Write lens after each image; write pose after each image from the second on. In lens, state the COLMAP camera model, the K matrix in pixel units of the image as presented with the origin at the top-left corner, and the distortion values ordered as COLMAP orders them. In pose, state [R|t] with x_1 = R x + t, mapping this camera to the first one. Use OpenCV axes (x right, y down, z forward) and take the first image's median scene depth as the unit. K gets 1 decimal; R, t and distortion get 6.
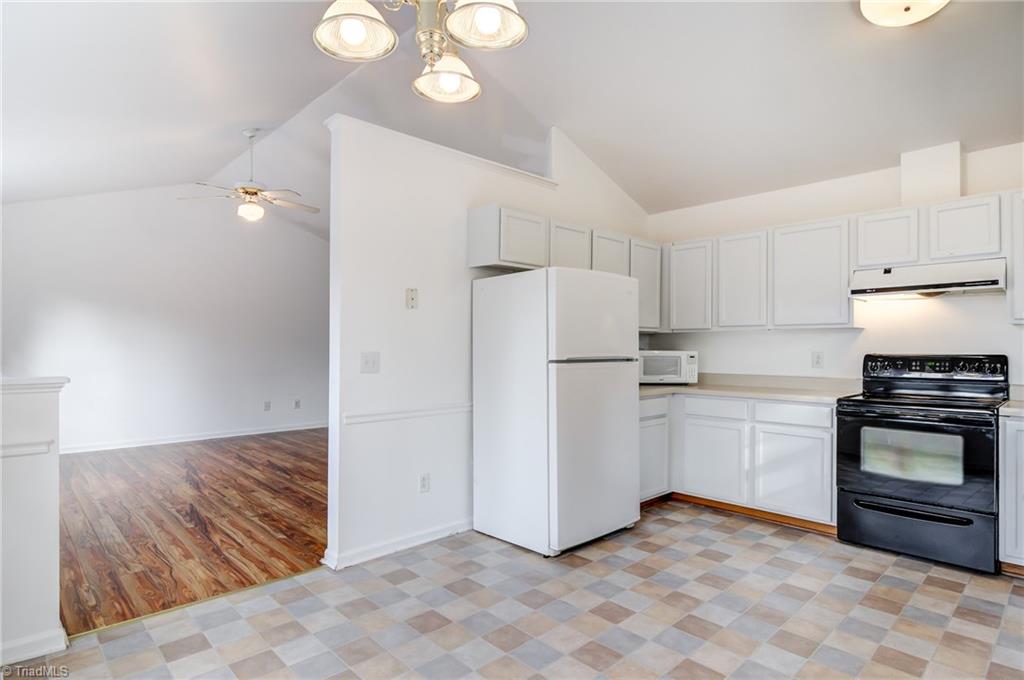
lens RADIAL K [[582.8, 0, 516.6], [0, 582.8, 339.0], [0, 0, 1]] dist [-0.001338, -0.004537]
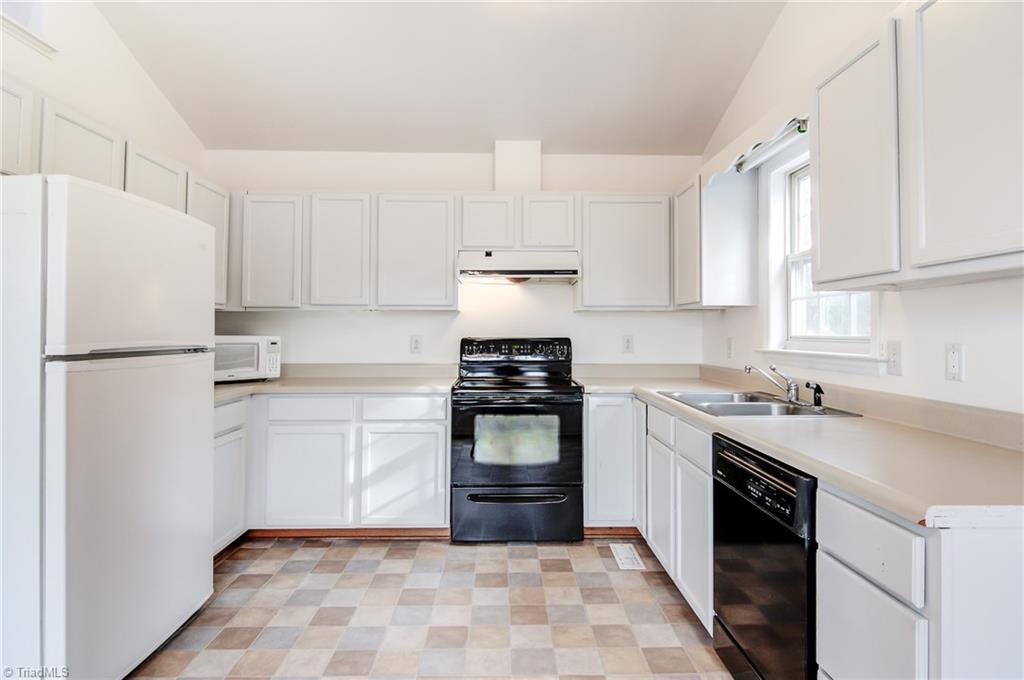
lens RADIAL K [[582.8, 0, 556.4], [0, 582.8, 317.4], [0, 0, 1]] dist [-0.001338, -0.004537]
pose [[0.676149, 0.017834, 0.736549, -0.013597], [-0.010654, 0.999839, -0.014428, 0.004362], [-0.736688, 0.001909, 0.676230, 0.254913]]
